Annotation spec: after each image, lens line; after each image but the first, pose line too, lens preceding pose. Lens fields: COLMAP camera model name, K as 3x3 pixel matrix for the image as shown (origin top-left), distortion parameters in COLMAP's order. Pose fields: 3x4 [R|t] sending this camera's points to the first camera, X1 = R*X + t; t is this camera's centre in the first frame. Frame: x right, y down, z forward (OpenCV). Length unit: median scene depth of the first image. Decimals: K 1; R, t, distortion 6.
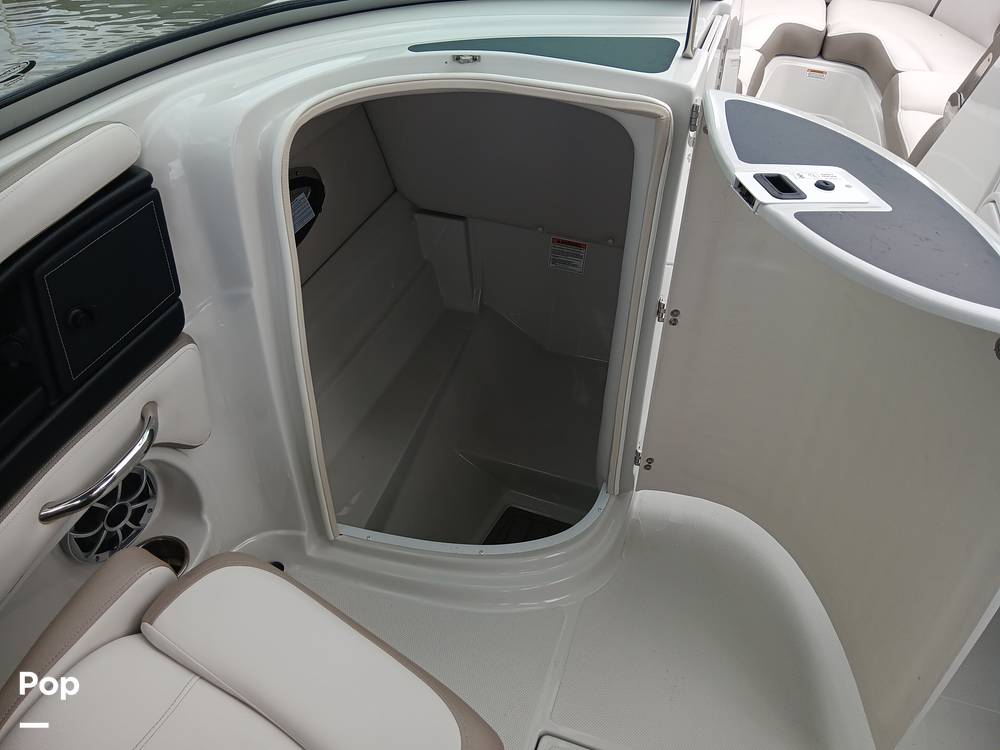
lens RADIAL K [[777.5, 0, 497.6], [0, 777.5, 379.7], [0, 0, 1]] dist [0.040952, -0.100229]
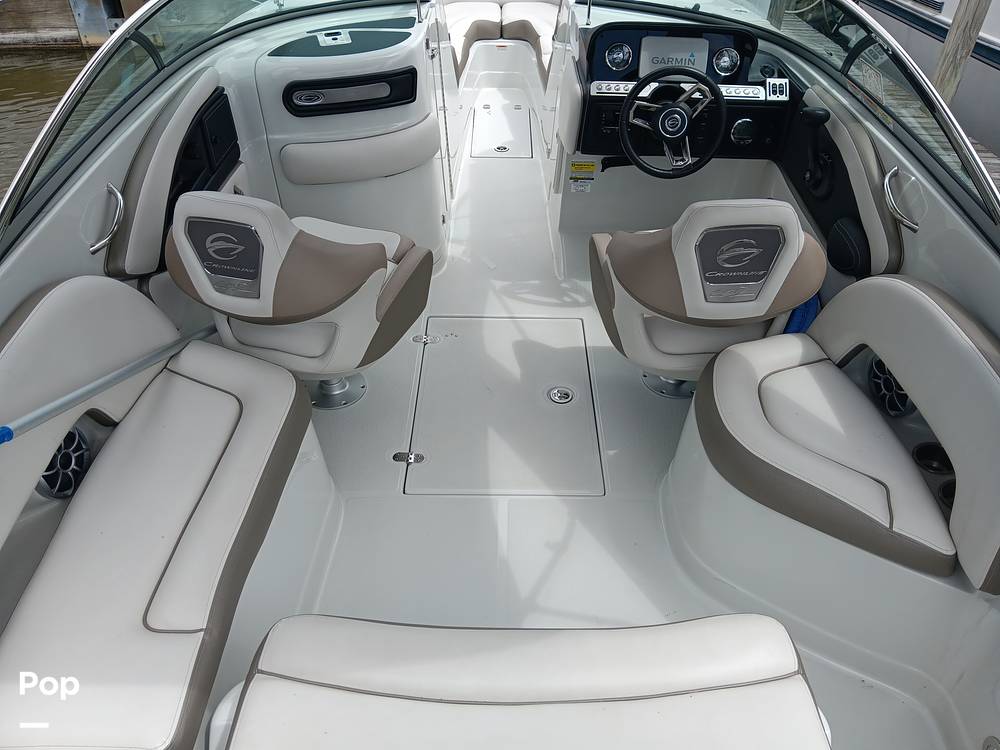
lens RADIAL K [[772.0, 0, 500.0], [0, 772.0, 375.0], [0, 0, 1]] dist [0.092687, -0.217914]
pose [[0.946362, -0.222581, 0.234215, -0.336515], [0.234876, 0.971688, -0.025611, 0.774929], [-0.221883, 0.079249, 0.971848, -1.333216]]
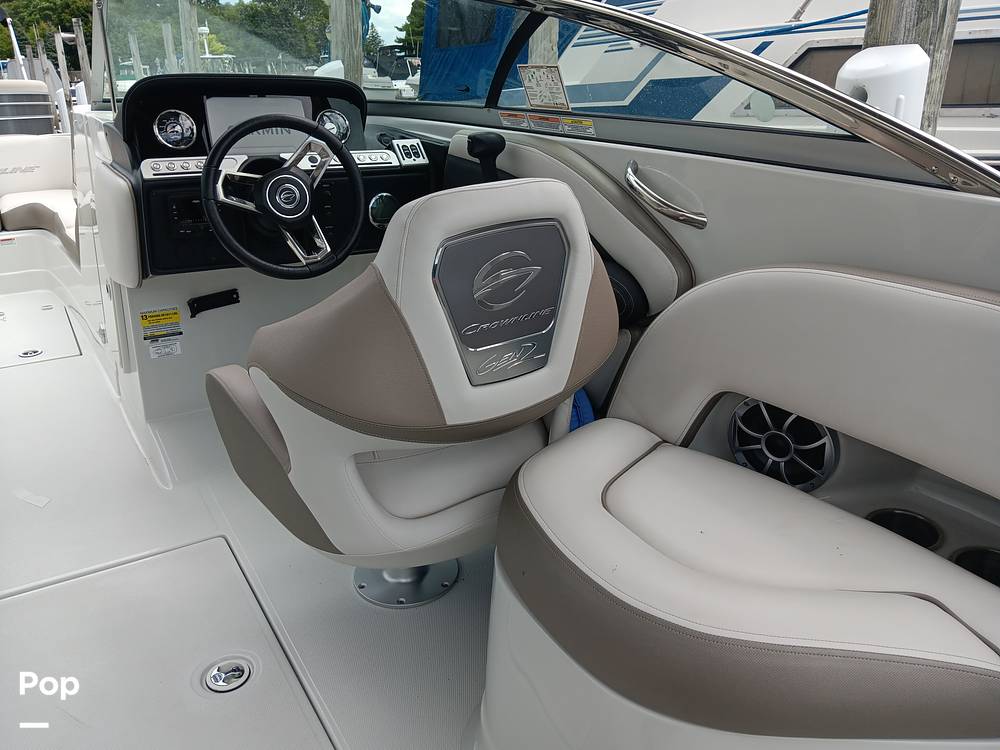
lens RADIAL K [[777.5, 0, 497.6], [0, 777.5, 379.7], [0, 0, 1]] dist [0.040952, -0.100229]
pose [[0.630029, -0.325841, 0.704905, -0.100688], [0.540295, 0.835924, -0.096500, 0.776549], [-0.557803, 0.441654, 0.702707, -0.493185]]
